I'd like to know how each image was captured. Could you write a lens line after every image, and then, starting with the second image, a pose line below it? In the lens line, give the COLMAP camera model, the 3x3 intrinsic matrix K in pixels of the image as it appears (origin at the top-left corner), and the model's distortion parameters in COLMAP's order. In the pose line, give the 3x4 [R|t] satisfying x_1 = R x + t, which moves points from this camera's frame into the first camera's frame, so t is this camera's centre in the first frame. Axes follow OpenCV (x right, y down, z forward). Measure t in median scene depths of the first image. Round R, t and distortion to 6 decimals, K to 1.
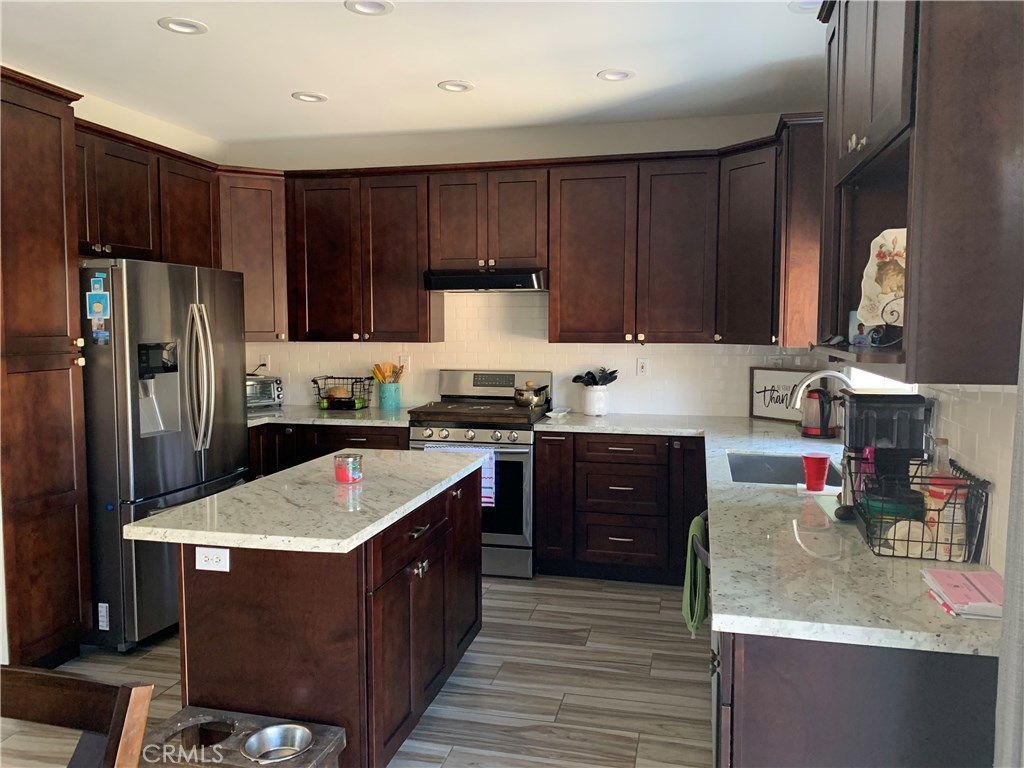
lens RADIAL K [[775.9, 0, 512.0], [0, 775.9, 384.0], [0, 0, 1]] dist [0.085461, -0.130447]
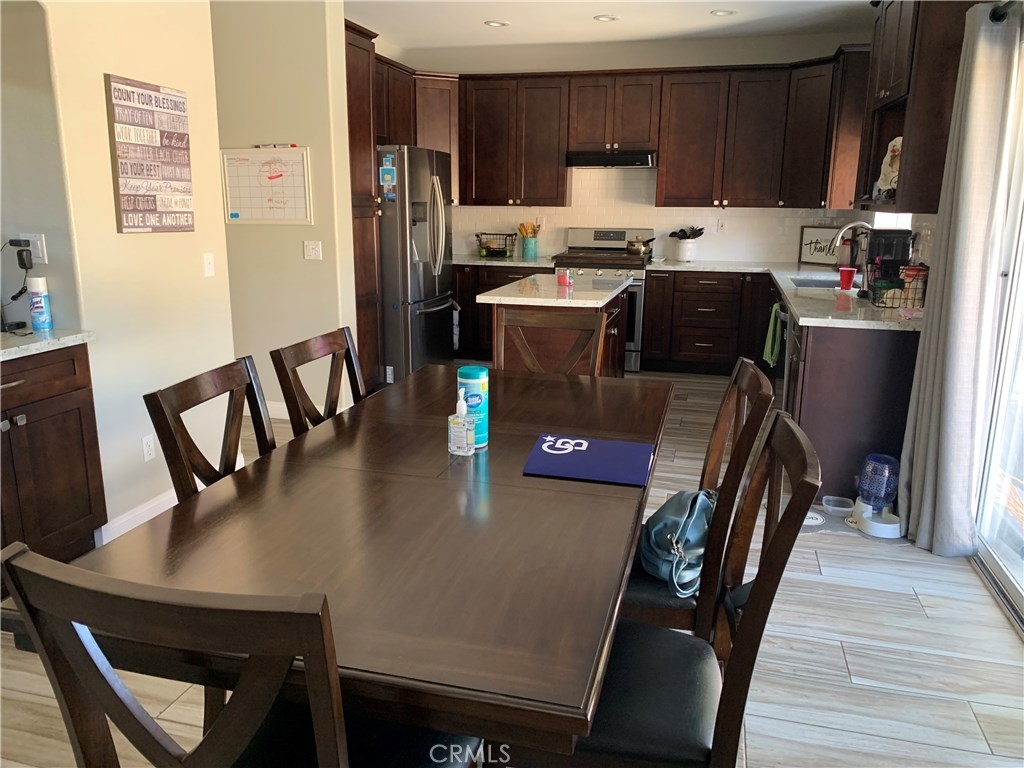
lens RADIAL K [[764.0, 0, 512.0], [0, 764.0, 384.0], [0, 0, 1]] dist [0.061734, -0.130534]
pose [[0.999529, 0.015867, -0.026286, -0.170520], [-0.011568, 0.987642, 0.156297, 0.048571], [0.028441, -0.155920, 0.987360, -0.411935]]
